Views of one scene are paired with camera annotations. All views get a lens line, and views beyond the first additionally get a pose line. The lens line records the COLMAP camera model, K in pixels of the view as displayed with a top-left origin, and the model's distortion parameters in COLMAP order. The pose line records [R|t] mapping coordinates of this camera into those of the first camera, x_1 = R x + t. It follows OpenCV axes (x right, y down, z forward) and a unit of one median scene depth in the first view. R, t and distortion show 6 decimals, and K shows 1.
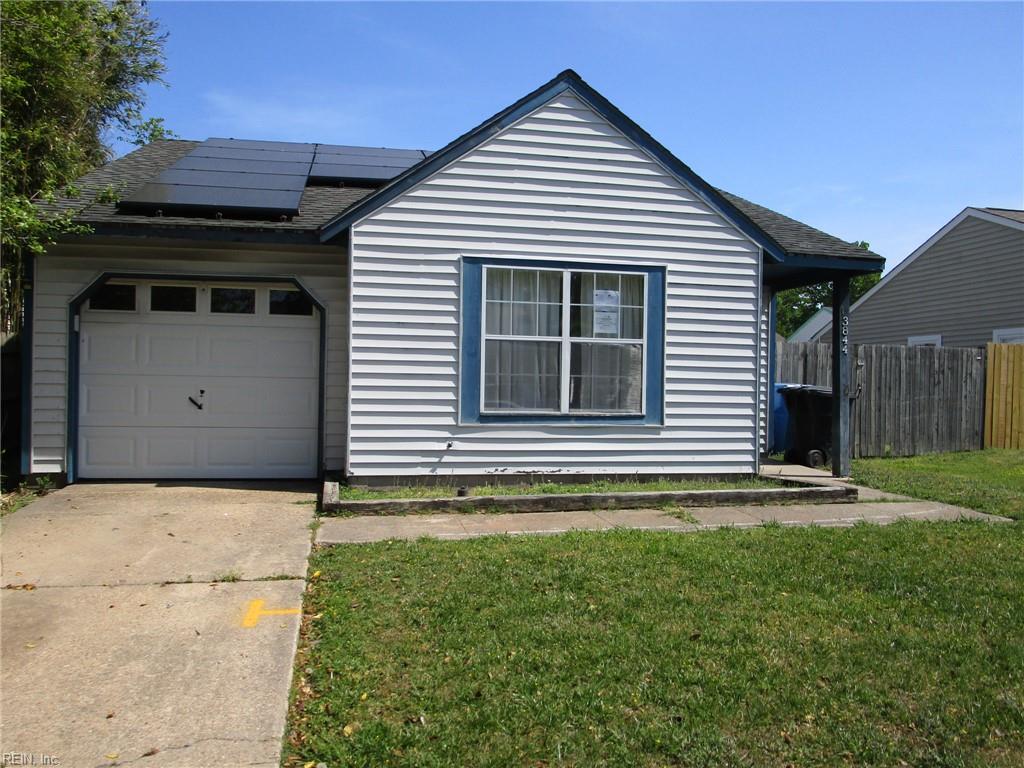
lens RADIAL K [[805.2, 0, 514.2], [0, 805.2, 383.1], [0, 0, 1]] dist [-0.047774, 0.029158]
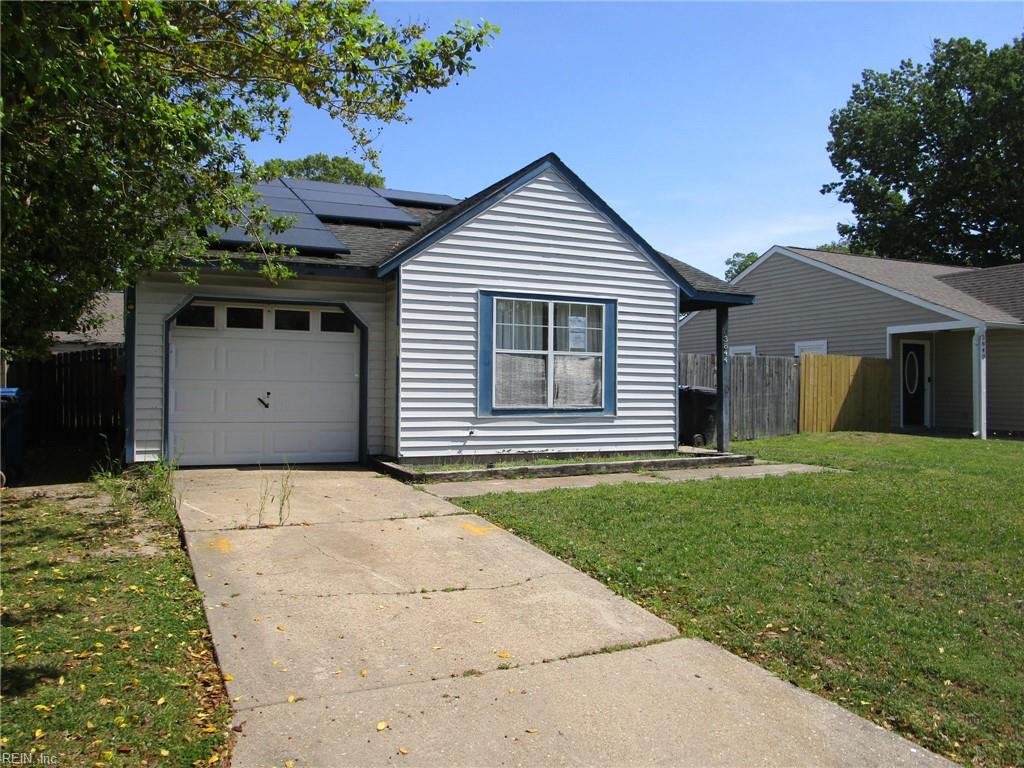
lens RADIAL K [[805.2, 0, 514.2], [0, 805.2, 383.1], [0, 0, 1]] dist [-0.047774, 0.029158]
pose [[0.968878, -0.004458, 0.247497, -0.328067], [0.005203, 0.999984, -0.002357, -0.000521], [-0.247483, 0.003571, 0.968886, -0.291737]]
